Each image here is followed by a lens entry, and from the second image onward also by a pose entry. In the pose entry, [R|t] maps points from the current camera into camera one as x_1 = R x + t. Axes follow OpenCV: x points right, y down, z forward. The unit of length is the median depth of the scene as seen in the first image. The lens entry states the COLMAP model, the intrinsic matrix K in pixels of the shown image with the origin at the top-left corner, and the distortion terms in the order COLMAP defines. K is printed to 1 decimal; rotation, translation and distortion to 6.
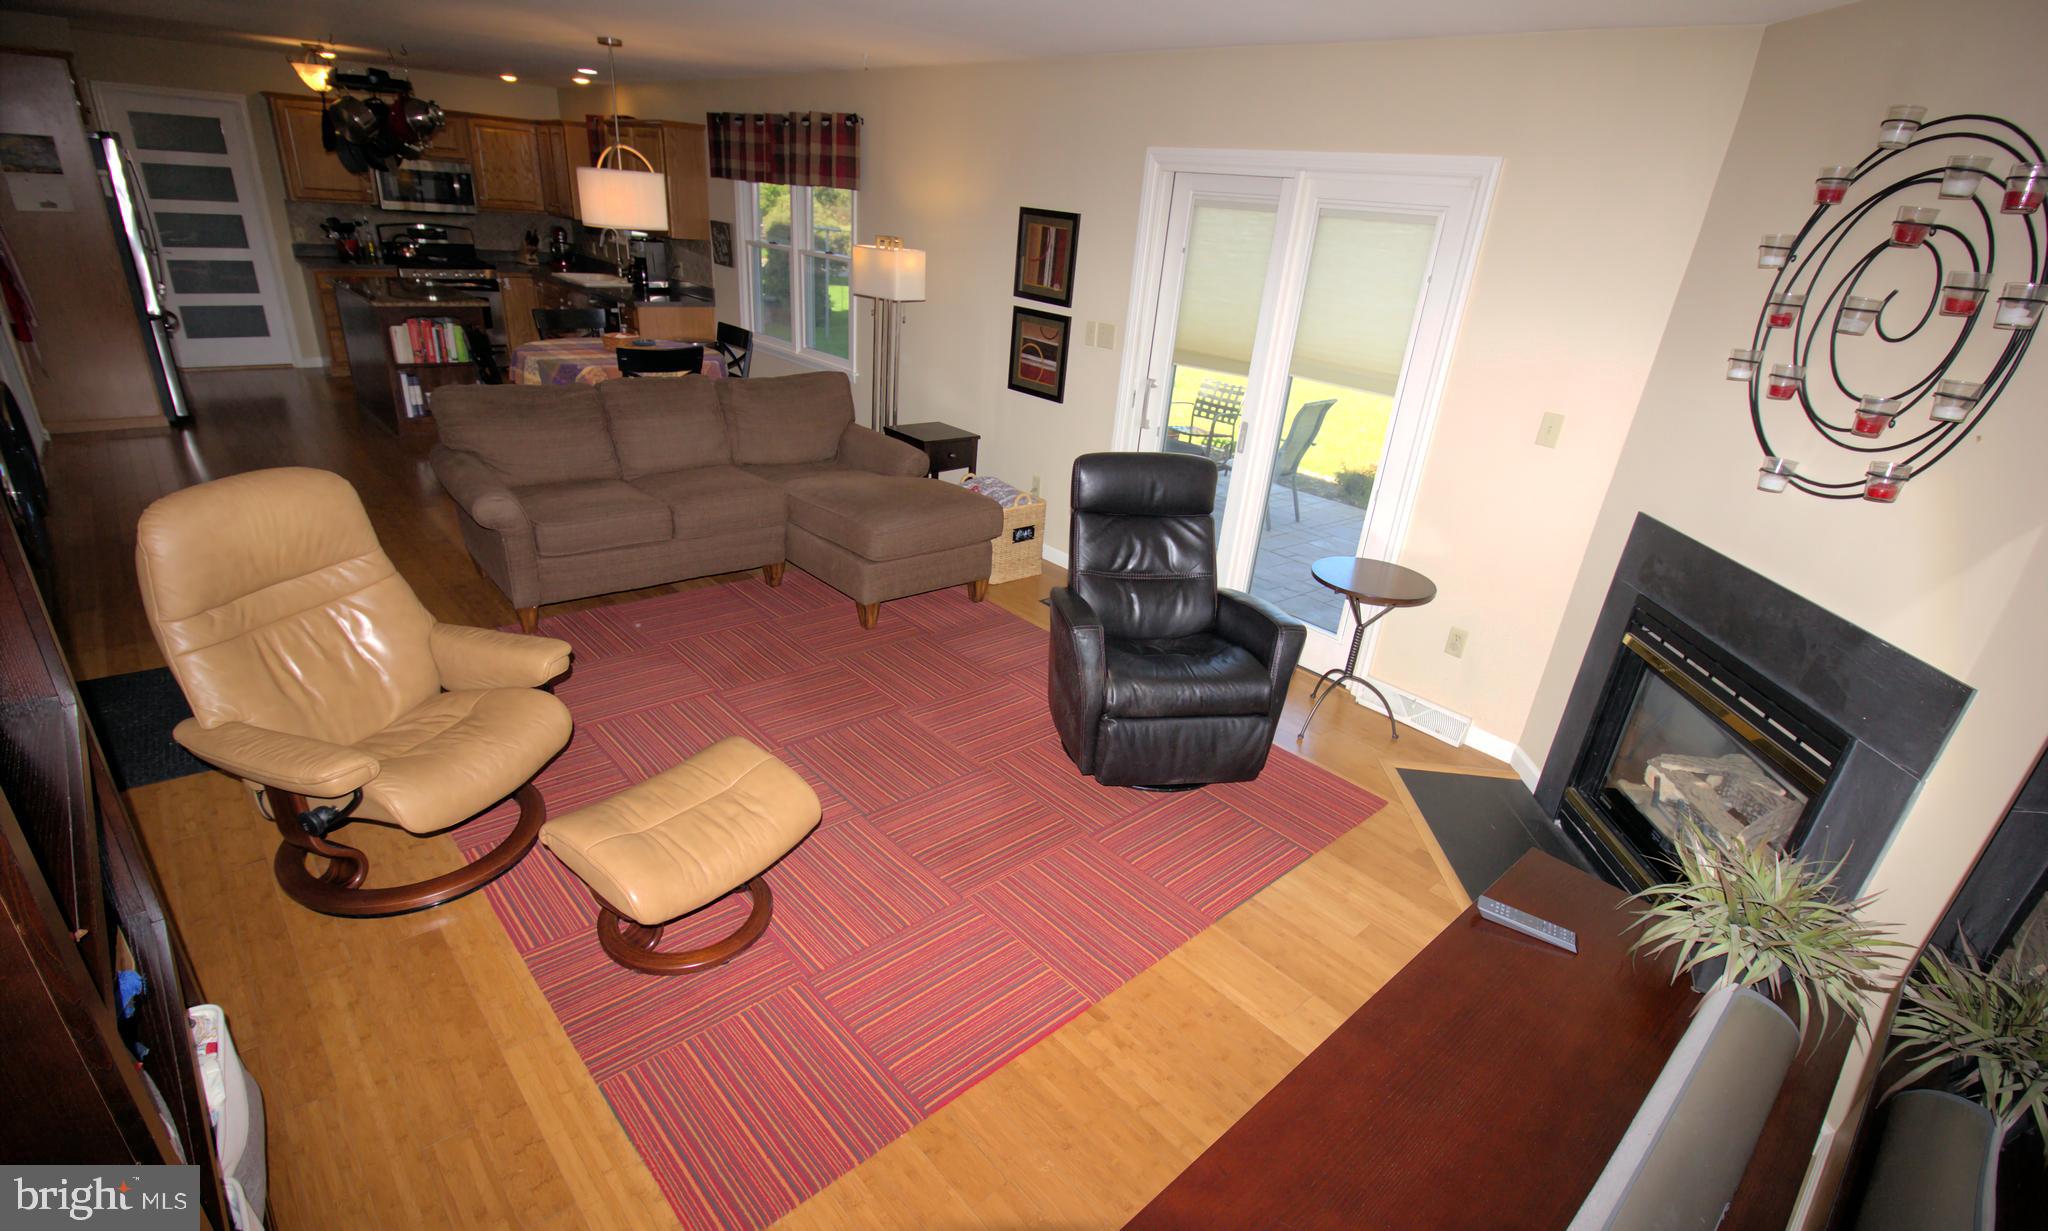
lens RADIAL K [[953.1, 0, 1053.4], [0, 953.1, 671.9], [0, 0, 1]] dist [-0.007281, -0.008839]
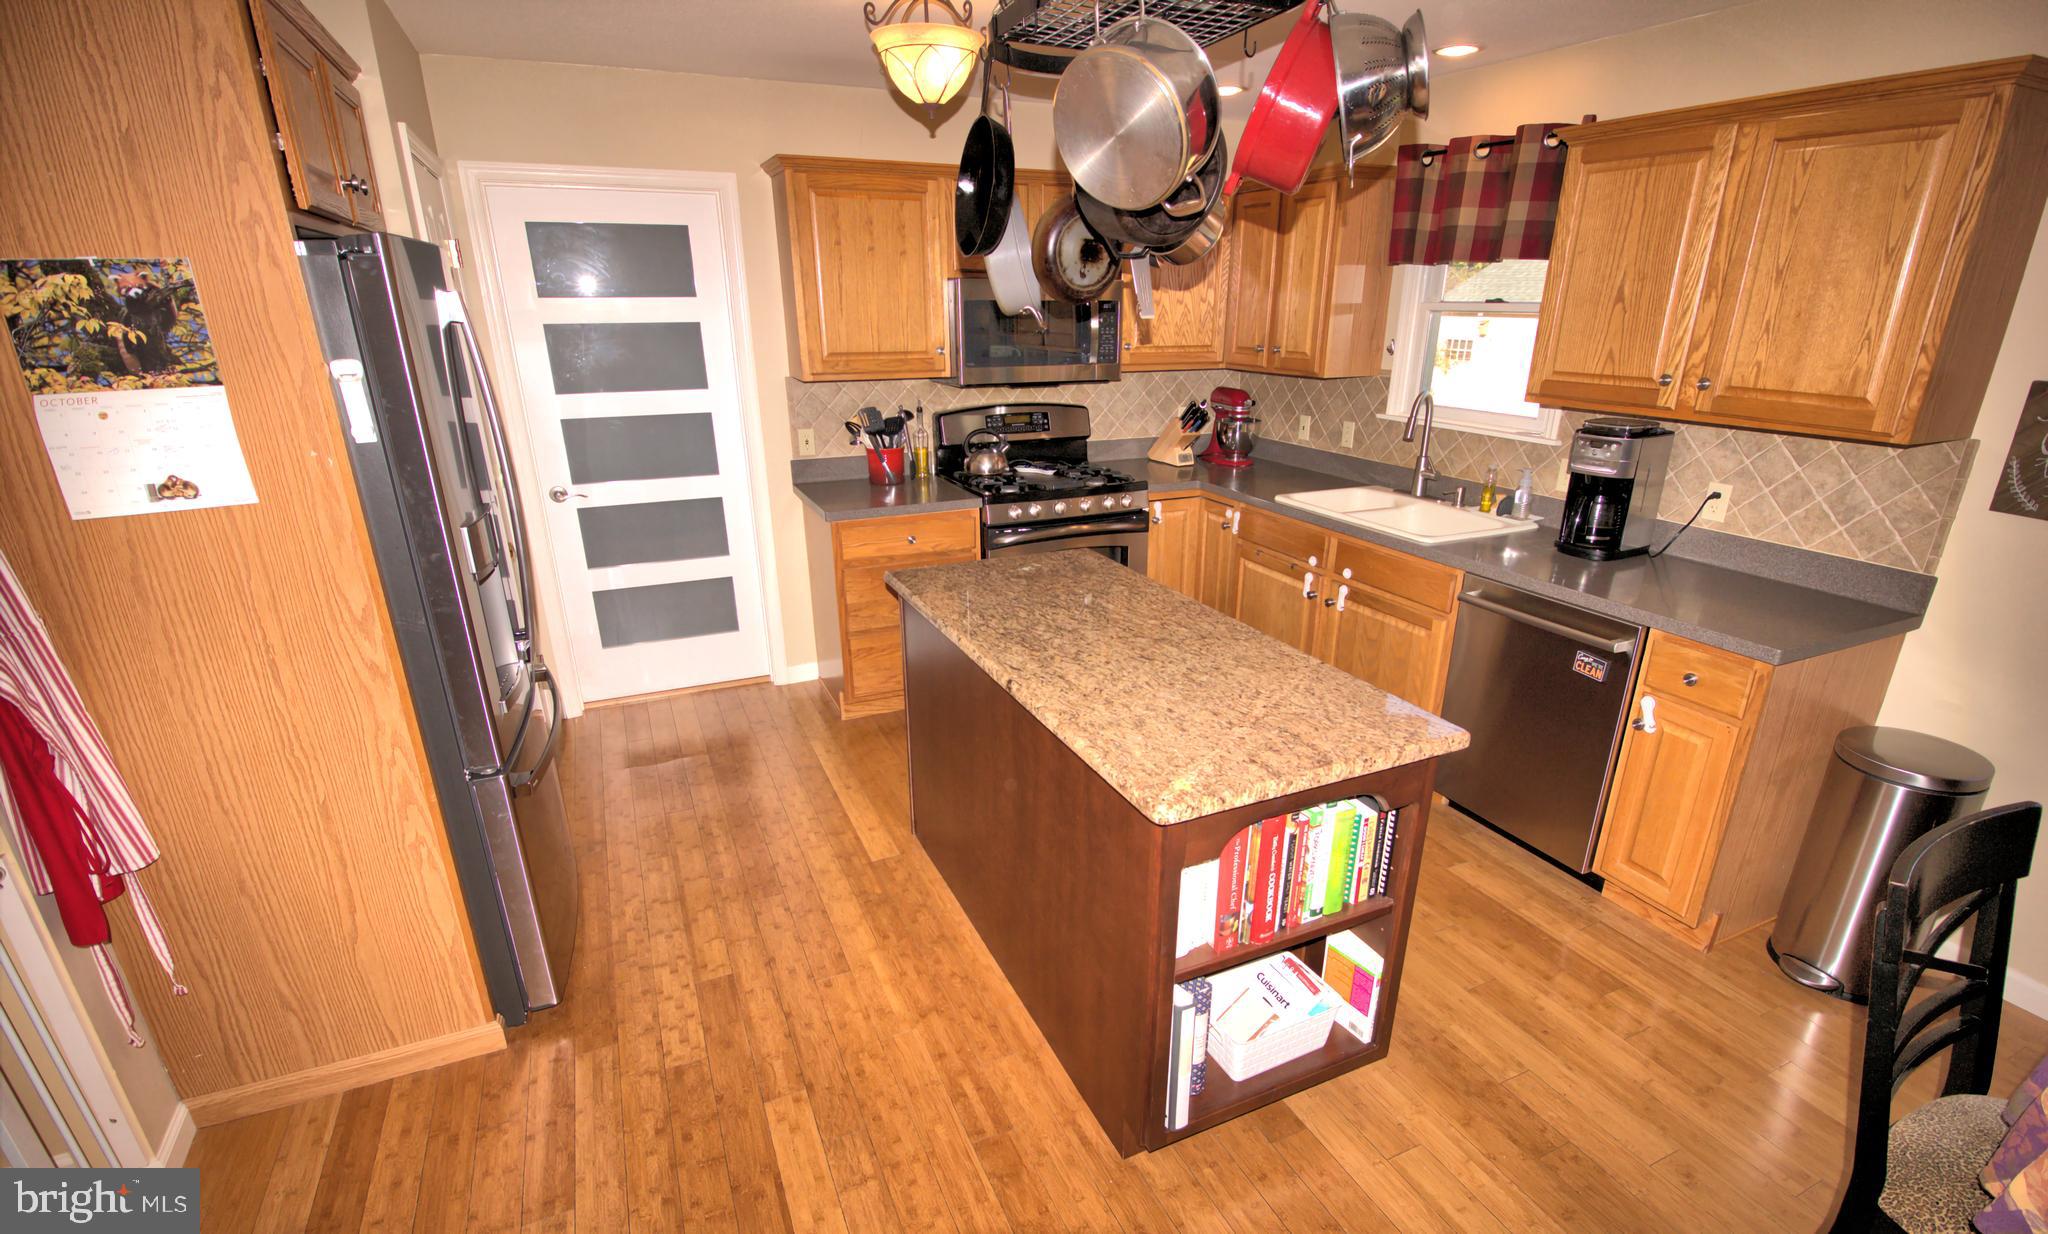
lens RADIAL K [[953.1, 0, 1060.0], [0, 953.1, 678.1], [0, 0, 1]] dist [-0.007281, -0.008839]
pose [[0.948965, 0.032257, -0.313729, -0.694647], [-0.059757, 0.995127, -0.078436, -0.420642], [0.309670, 0.093180, 0.946268, 0.781427]]
